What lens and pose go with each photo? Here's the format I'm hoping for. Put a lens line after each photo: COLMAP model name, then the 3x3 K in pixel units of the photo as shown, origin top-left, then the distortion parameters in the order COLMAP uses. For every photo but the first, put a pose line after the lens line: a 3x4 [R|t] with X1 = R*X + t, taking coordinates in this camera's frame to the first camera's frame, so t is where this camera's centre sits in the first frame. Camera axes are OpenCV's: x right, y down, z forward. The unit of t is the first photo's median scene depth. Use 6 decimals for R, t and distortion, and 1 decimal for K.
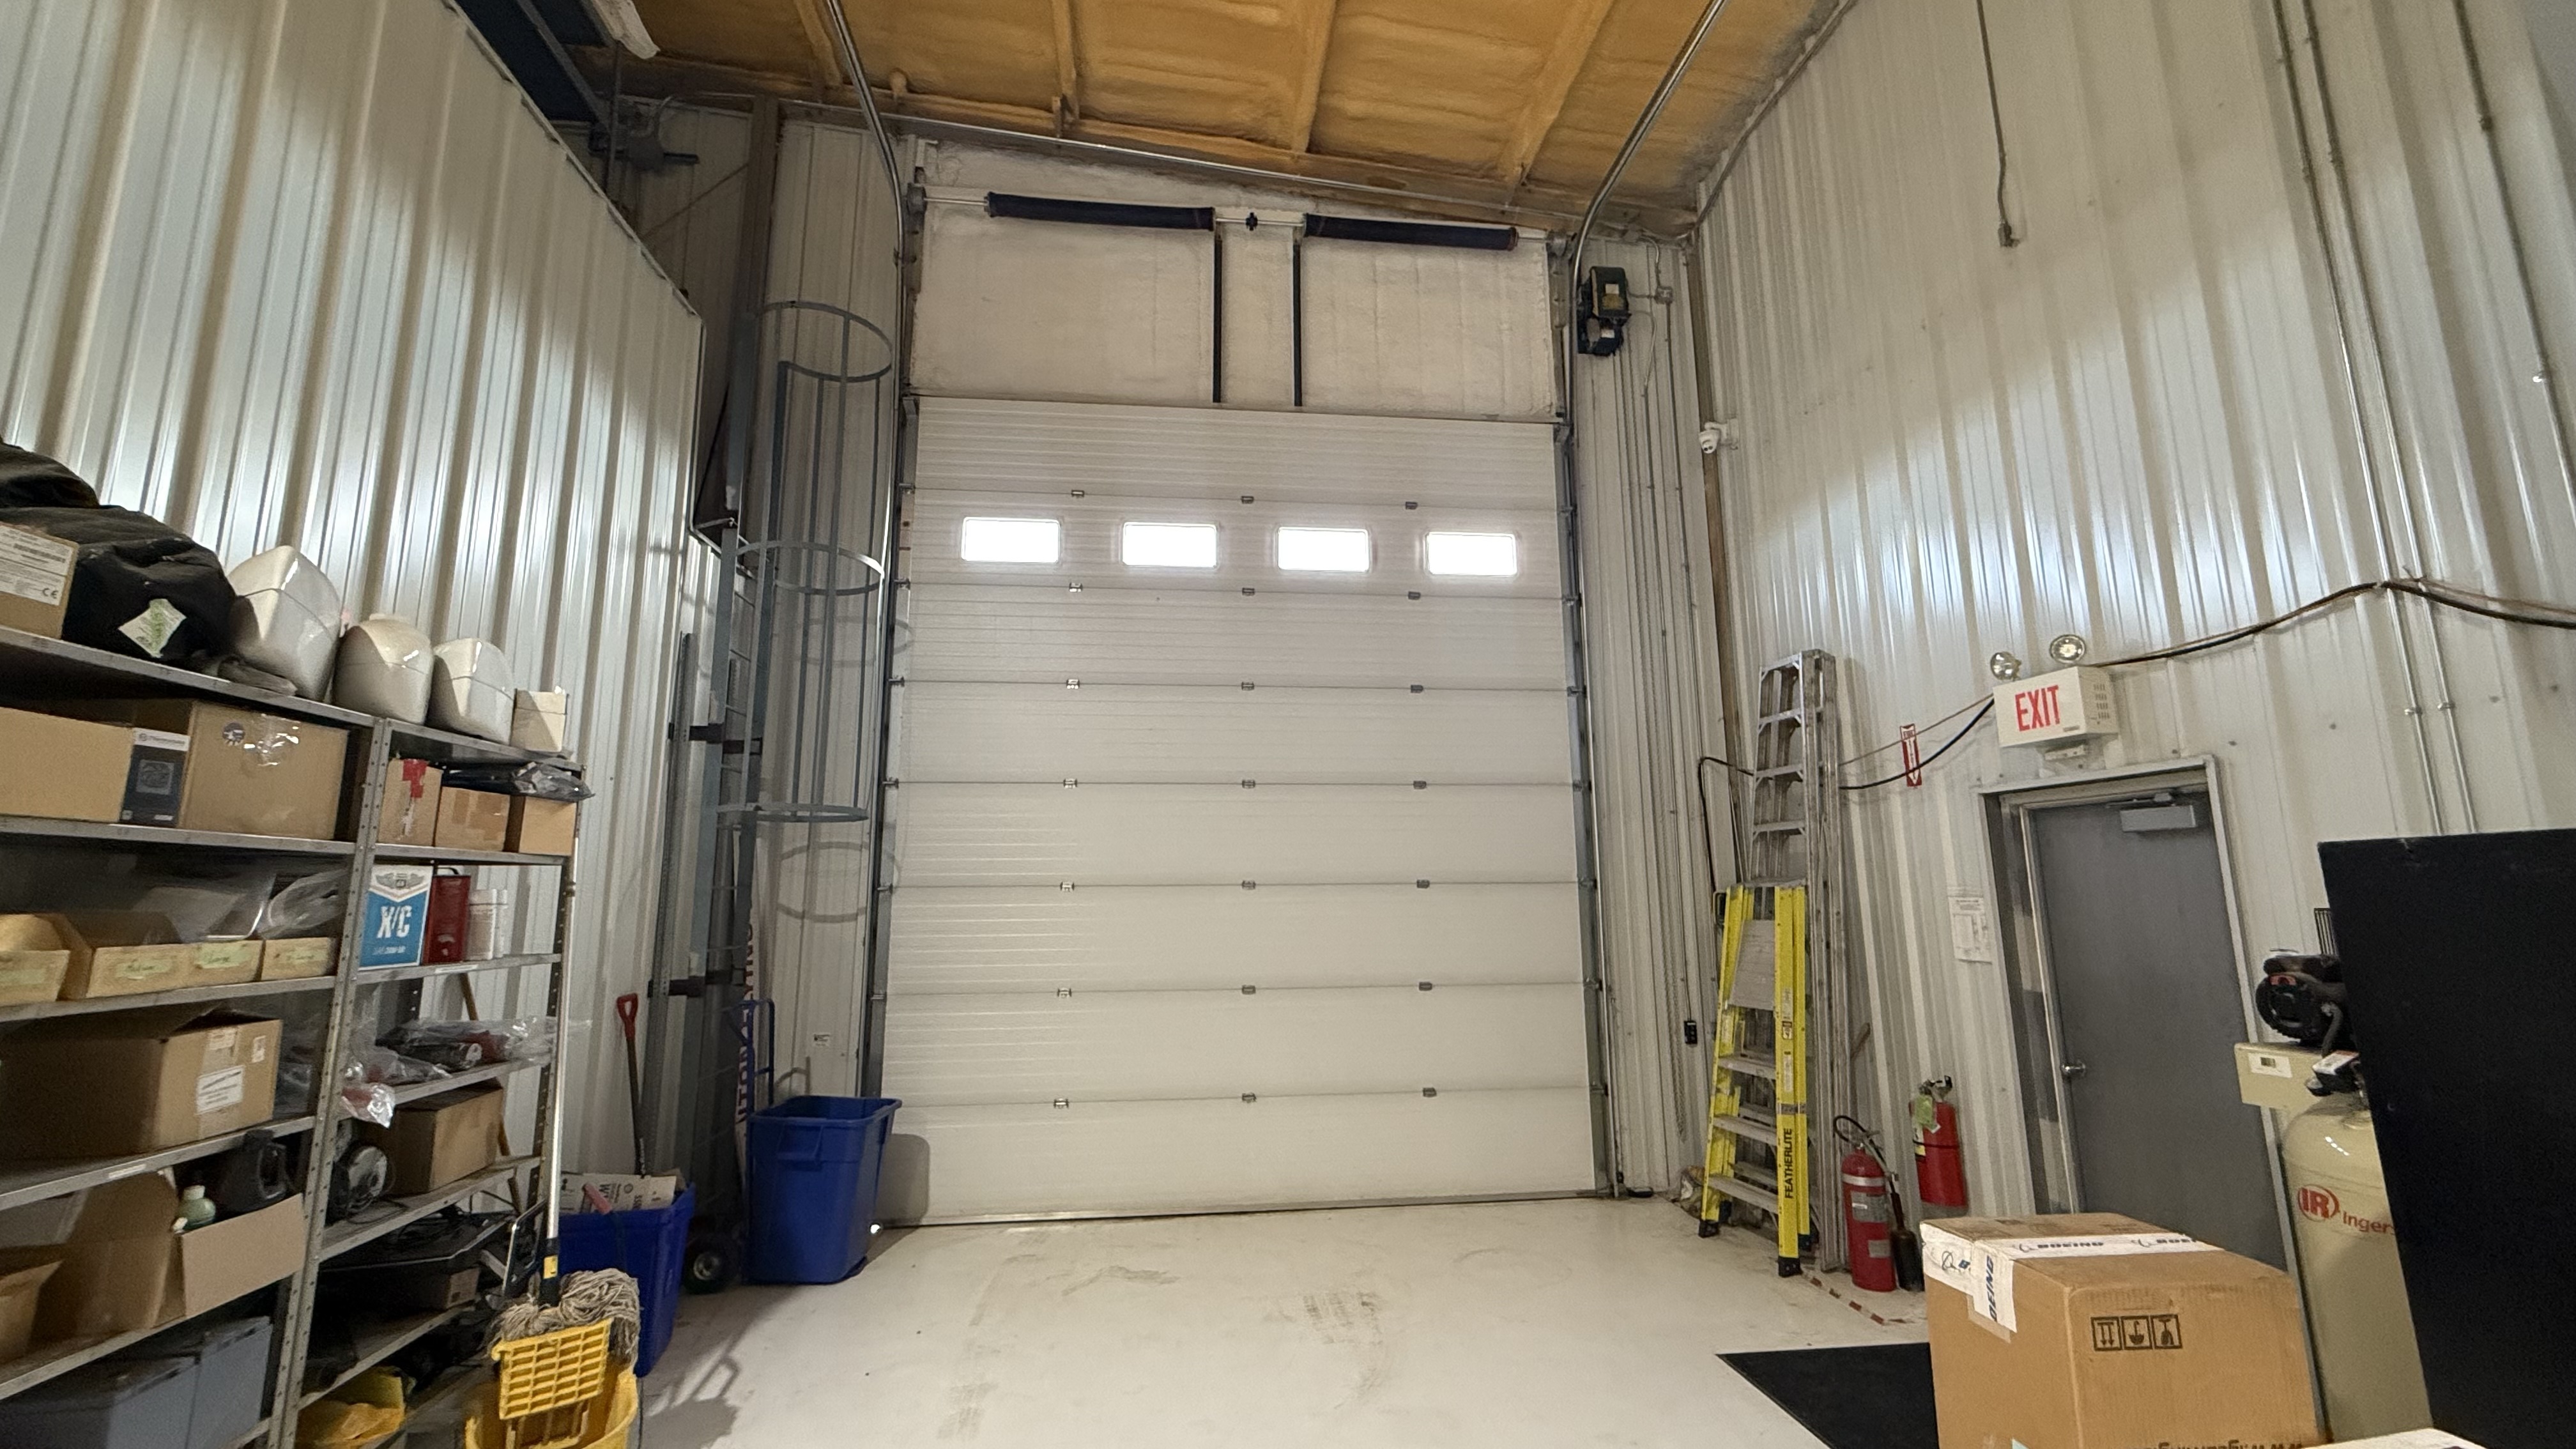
lens RADIAL K [[1021.6, 0, 1276.6], [0, 1021.6, 726.3], [0, 0, 1]] dist [-0.000522, 0.000120]
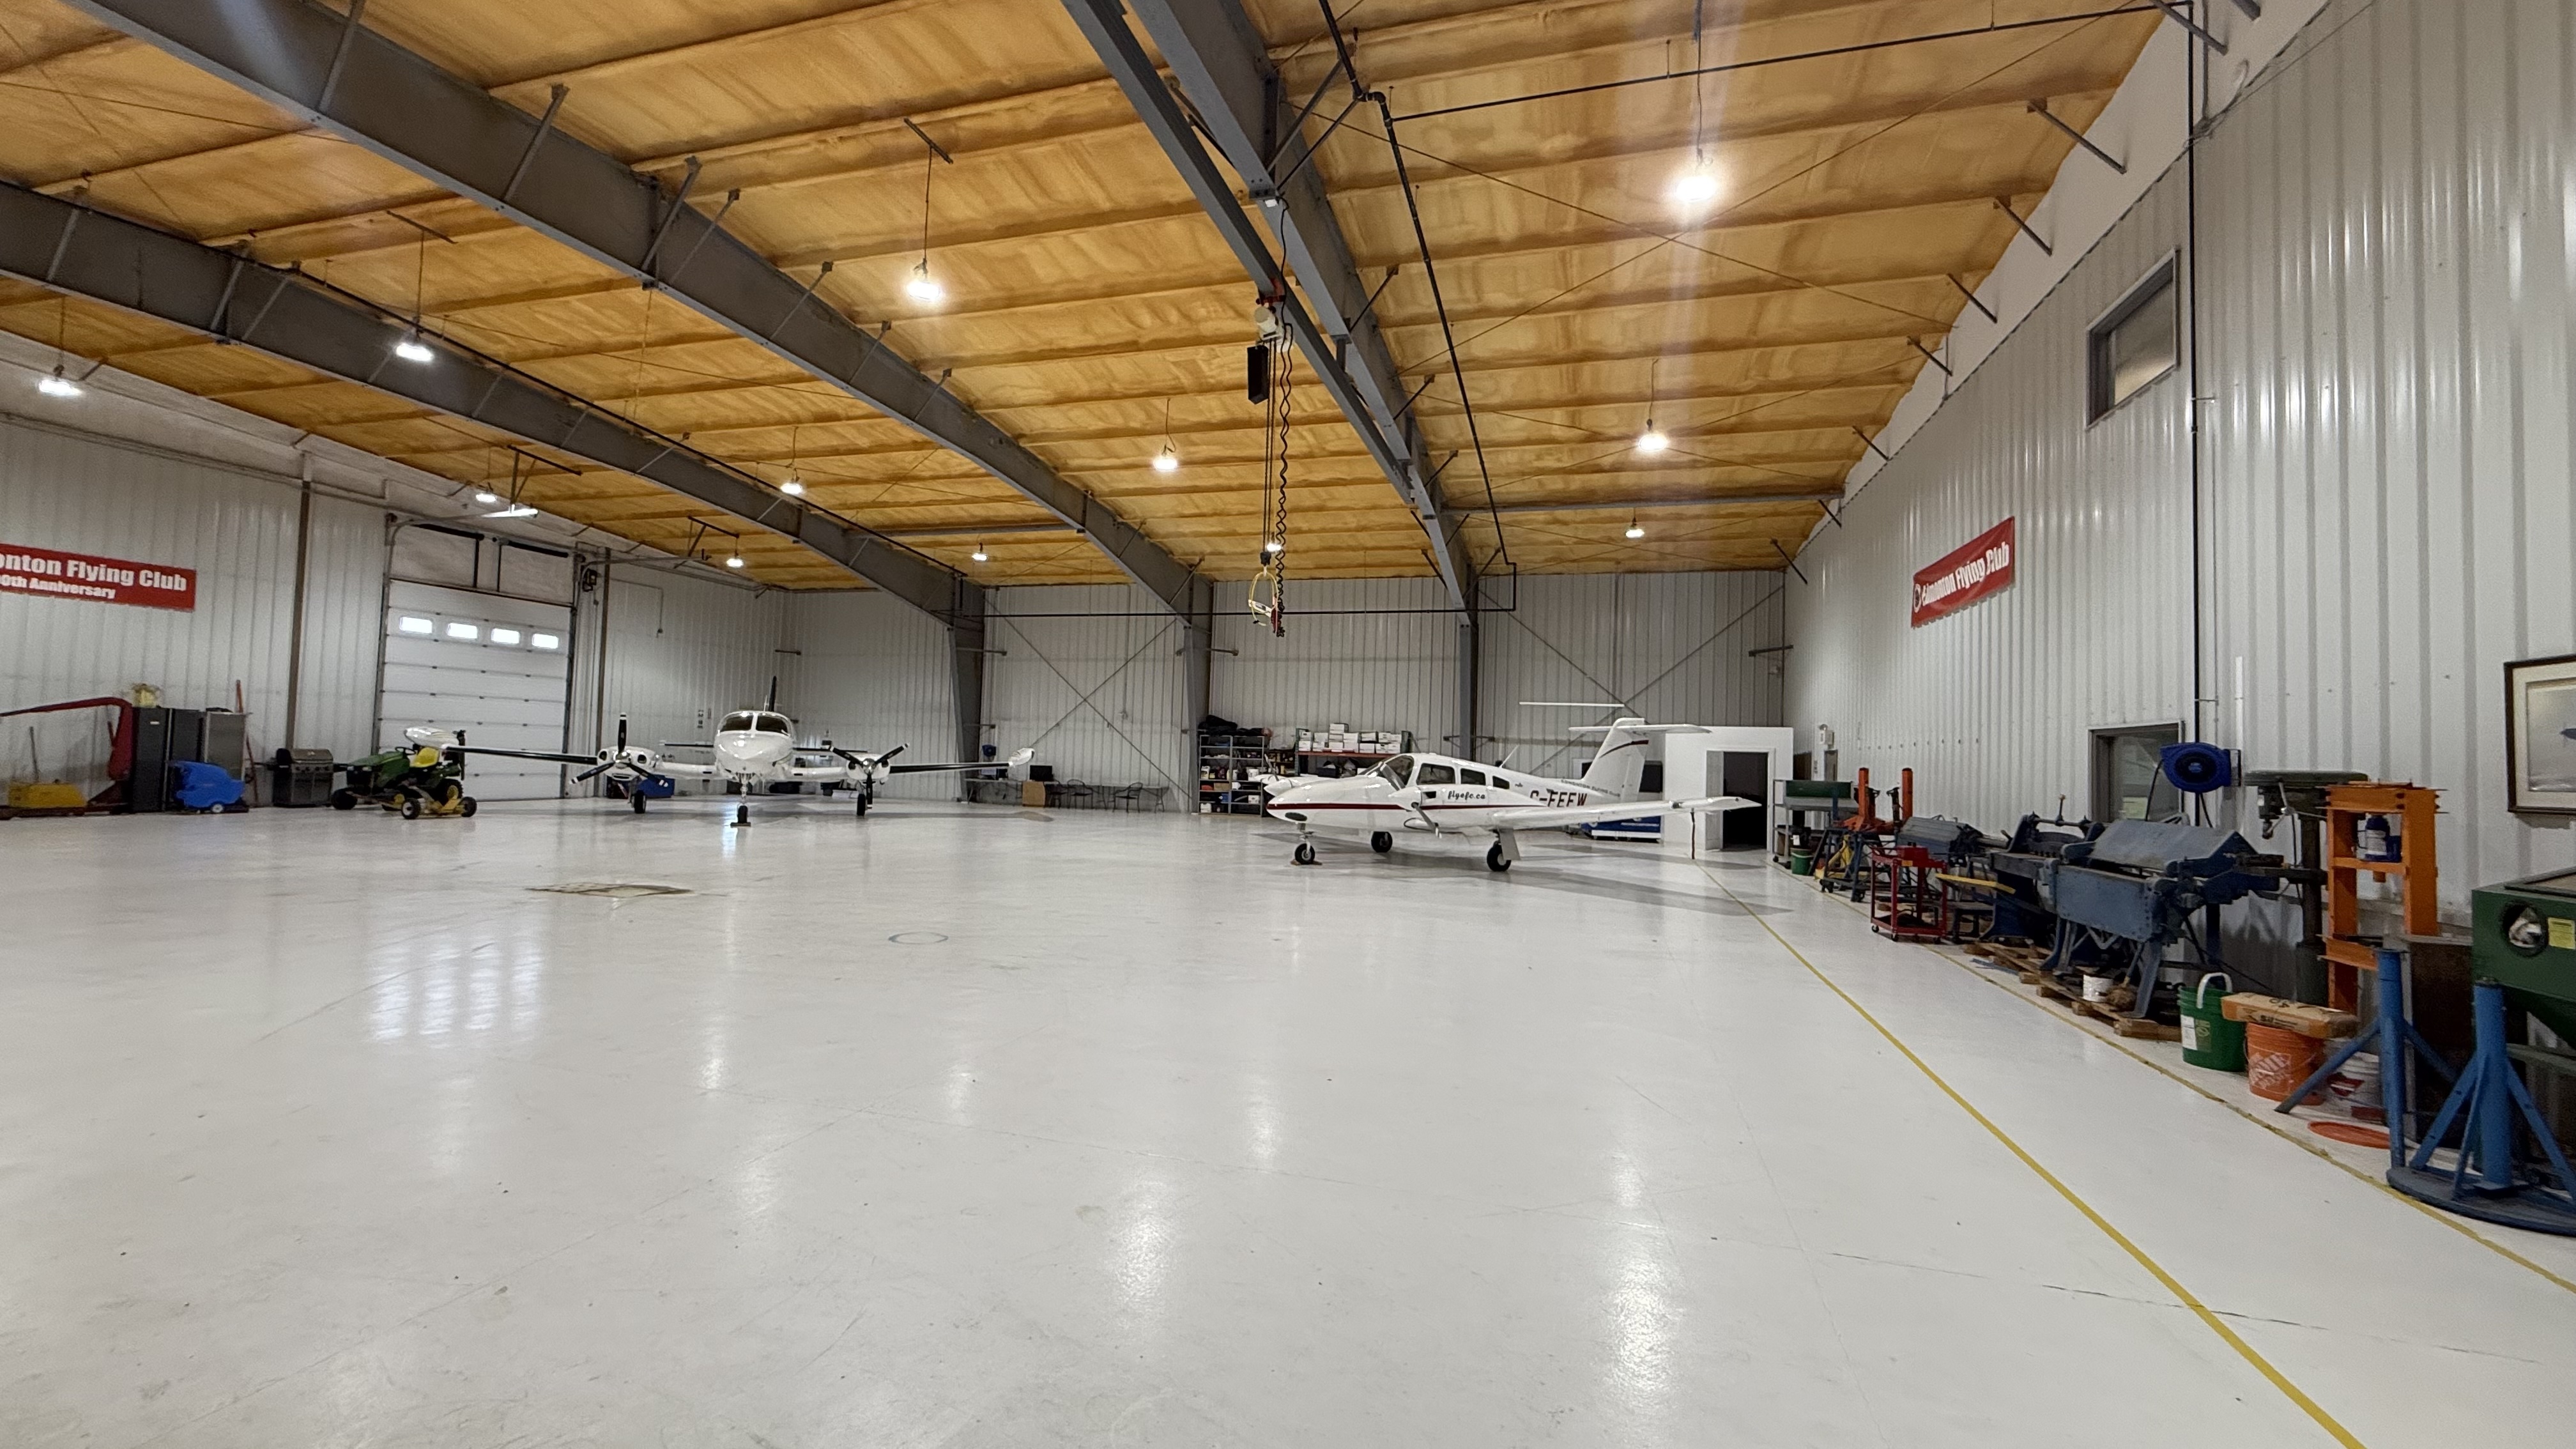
lens RADIAL K [[1021.6, 0, 1276.6], [0, 1021.6, 726.3], [0, 0, 1]] dist [-0.000522, 0.000120]
pose [[0.403304, 0.046756, 0.913871, -2.239127], [-0.182403, 0.982759, 0.030216, -0.479035], [-0.896702, -0.178879, 0.404879, -3.151341]]
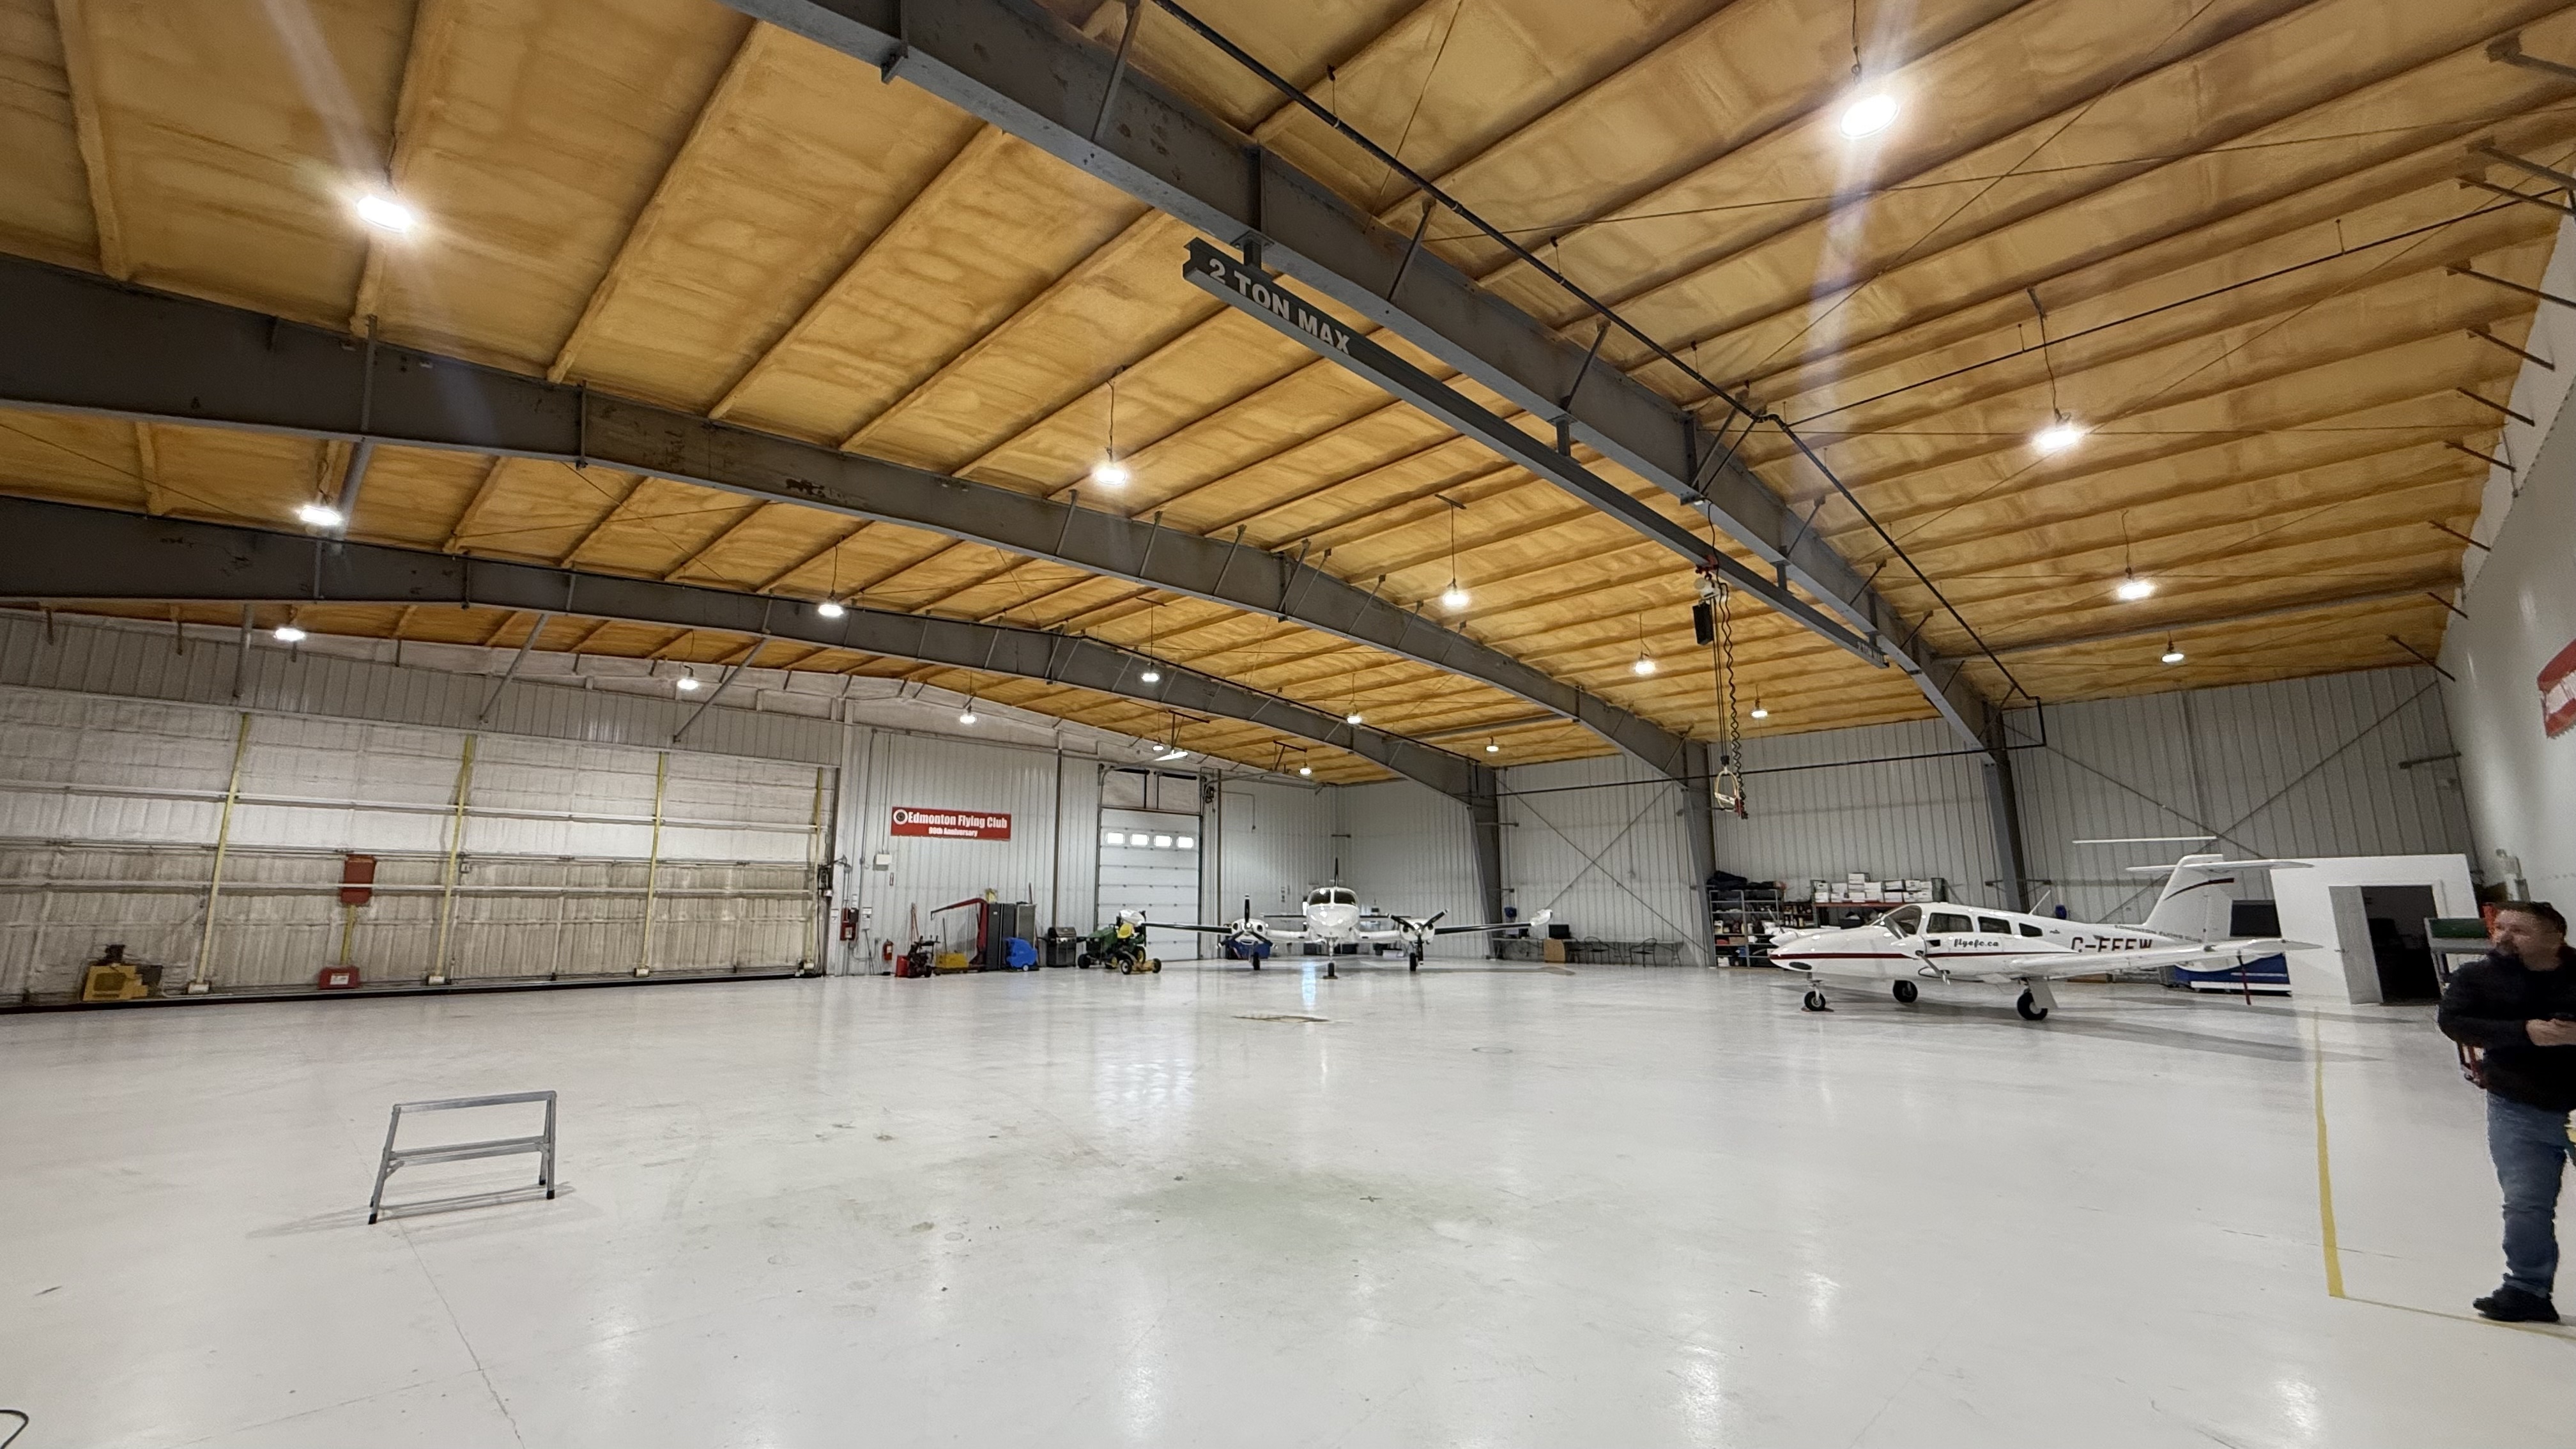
lens RADIAL K [[1021.6, 0, 1276.6], [0, 1021.6, 726.3], [0, 0, 1]] dist [-0.000522, 0.000120]
pose [[0.784142, 0.112509, 0.610297, -2.770659], [-0.102476, 0.993403, -0.051468, -0.548167], [-0.612062, -0.022182, 0.790499, -3.509260]]
